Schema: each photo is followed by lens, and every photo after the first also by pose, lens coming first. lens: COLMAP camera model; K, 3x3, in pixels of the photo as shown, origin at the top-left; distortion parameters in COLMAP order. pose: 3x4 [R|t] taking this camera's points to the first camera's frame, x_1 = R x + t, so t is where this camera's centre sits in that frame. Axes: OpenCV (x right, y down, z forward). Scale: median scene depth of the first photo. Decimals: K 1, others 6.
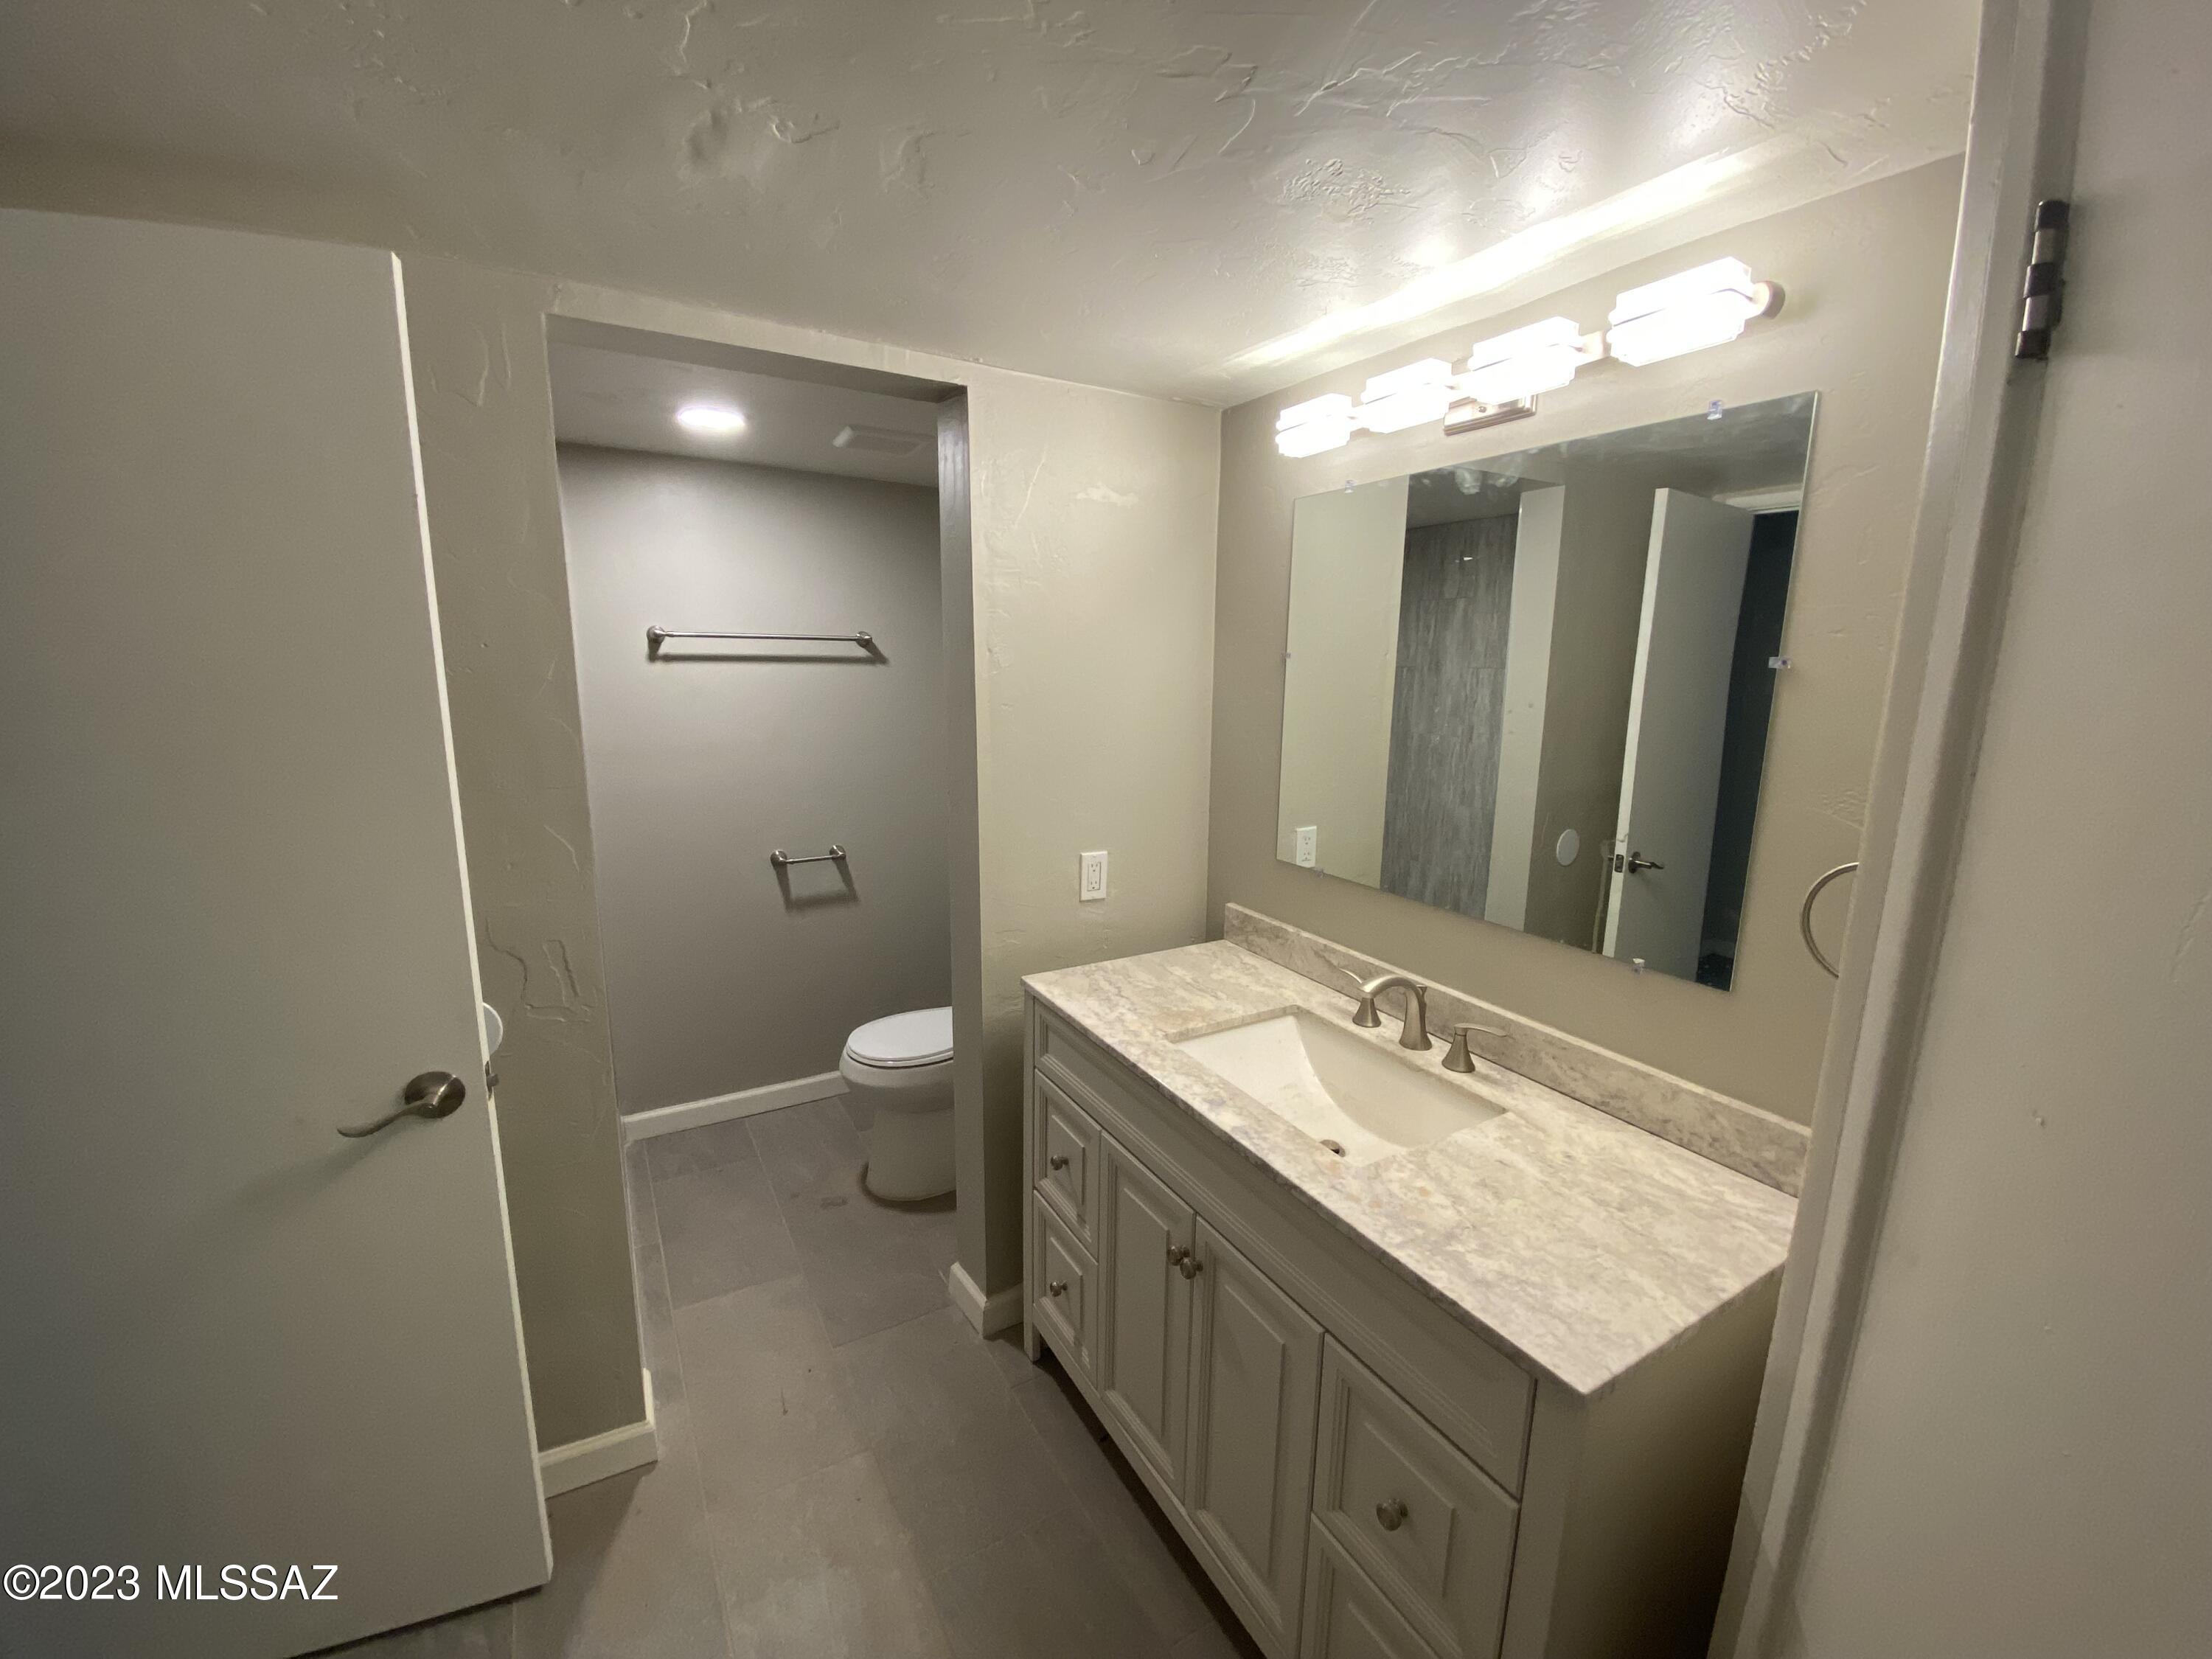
lens RADIAL K [[897.4, 0, 1108.0], [0, 897.4, 824.7], [0, 0, 1]] dist [0.008108, -0.000344]
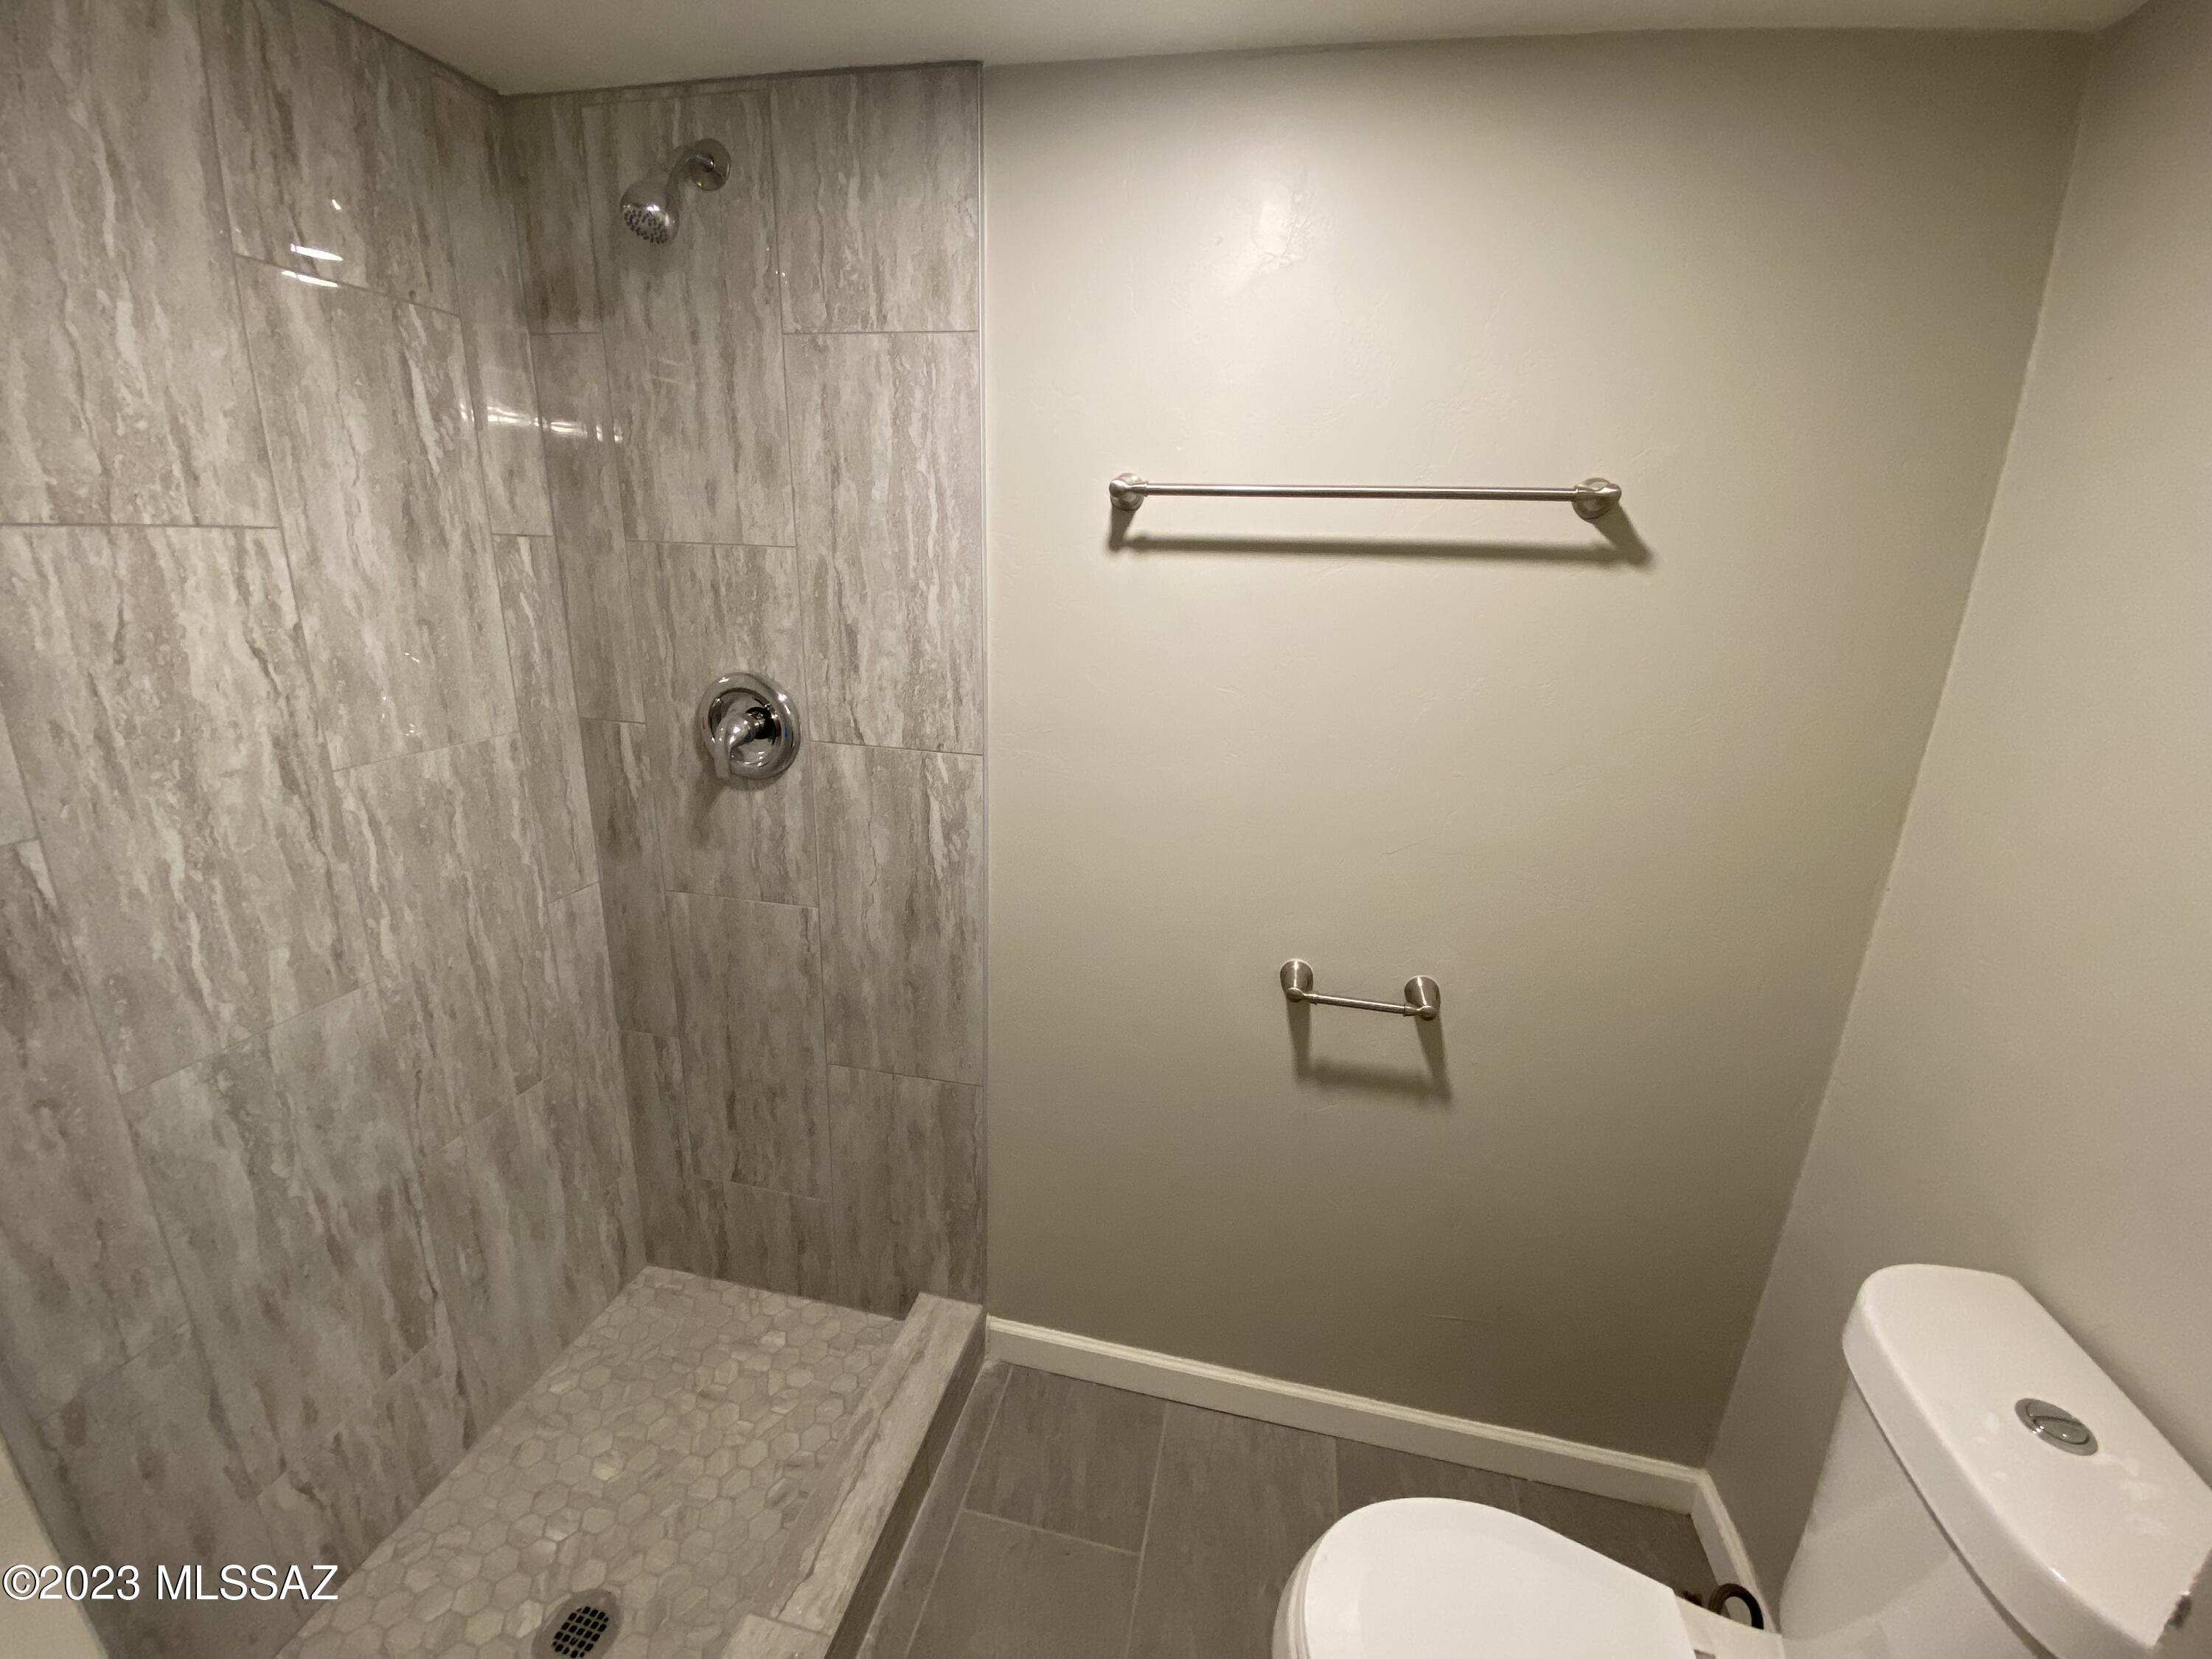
lens RADIAL K [[897.4, 0, 1118.6], [0, 897.4, 829.1], [0, 0, 1]] dist [0.008108, -0.000344]
pose [[0.742298, 0.211883, -0.635688, -0.149159], [-0.141366, 0.976856, 0.160525, -0.101379], [0.654988, -0.029293, 0.755071, 0.572711]]
